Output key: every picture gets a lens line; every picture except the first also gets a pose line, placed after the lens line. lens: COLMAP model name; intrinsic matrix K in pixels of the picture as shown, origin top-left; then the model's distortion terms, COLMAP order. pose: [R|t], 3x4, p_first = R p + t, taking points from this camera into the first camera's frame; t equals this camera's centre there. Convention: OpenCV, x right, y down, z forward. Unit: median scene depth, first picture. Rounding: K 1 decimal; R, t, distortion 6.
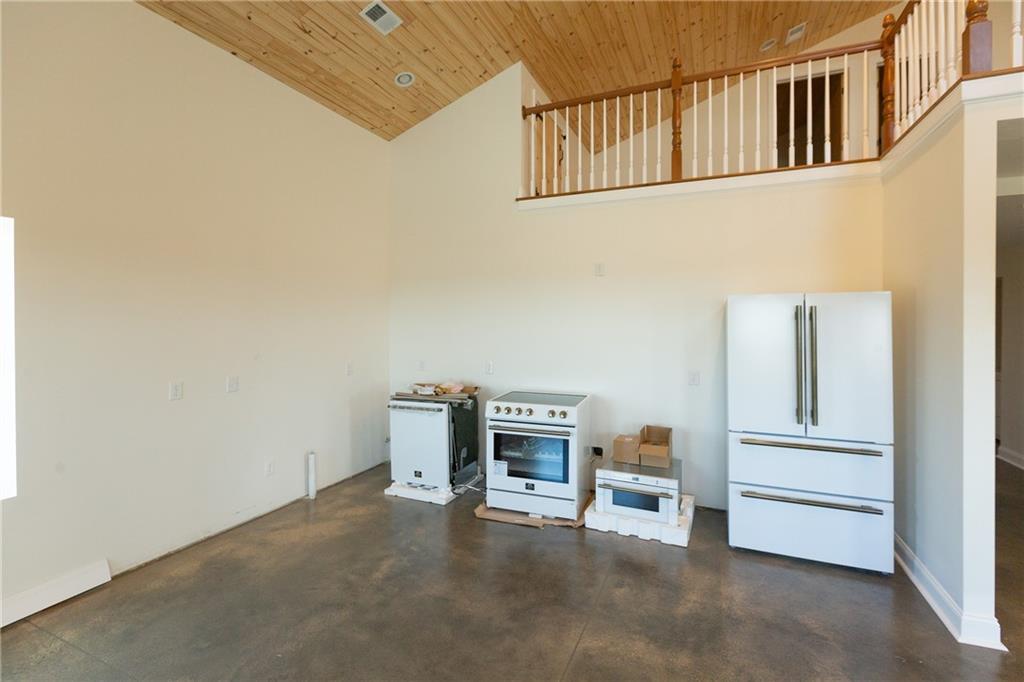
lens RADIAL K [[463.0, 0, 514.0], [0, 463.0, 322.6], [0, 0, 1]] dist [0.011739, -0.000110]
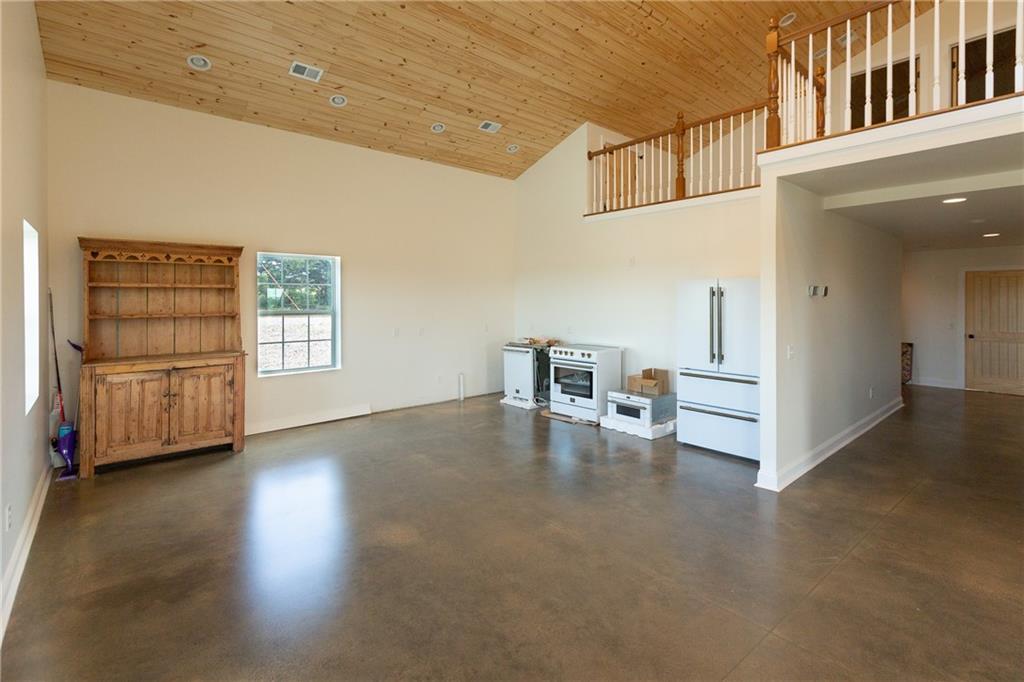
lens RADIAL K [[493.3, 0, 510.2], [0, 493.3, 299.5], [0, 0, 1]] dist [0.014177, 0.000040]
pose [[0.895836, -0.001081, -0.444384, 0.581684], [0.000746, 0.999999, -0.000929, 0.005029], [0.444385, 0.000501, 0.895836, -0.609706]]
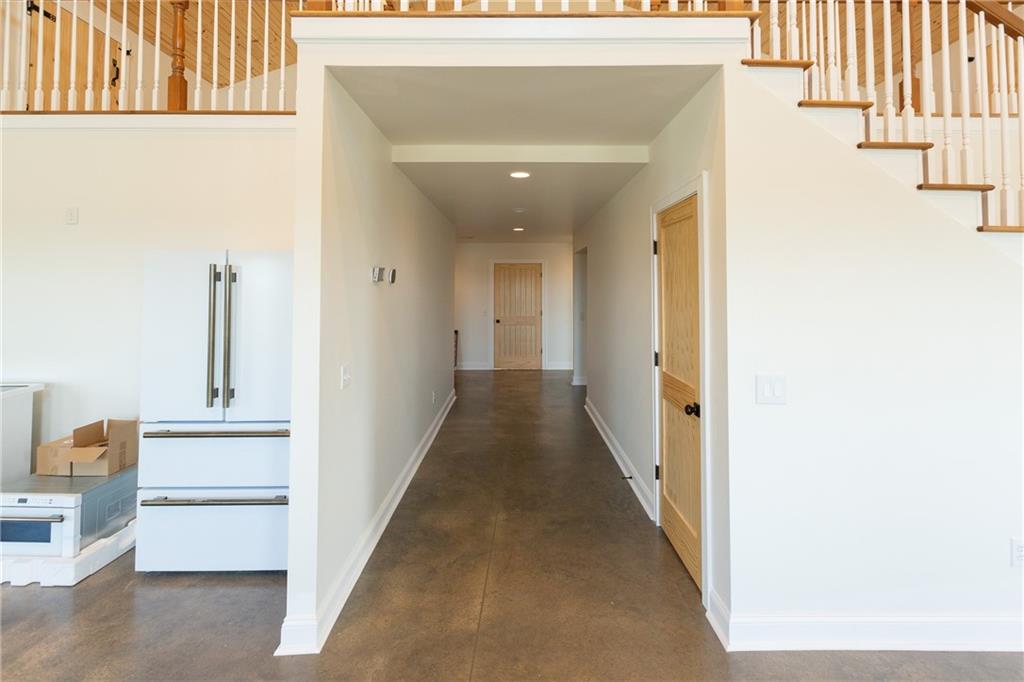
lens RADIAL K [[492.3, 0, 513.7], [0, 492.3, 270.2], [0, 0, 1]] dist [0.013687, 0.000134]
pose [[0.933308, 0.009886, 0.358942, 0.623596], [0.004105, 0.999262, -0.038194, 0.008555], [-0.359055, 0.037120, 0.932578, -0.018413]]
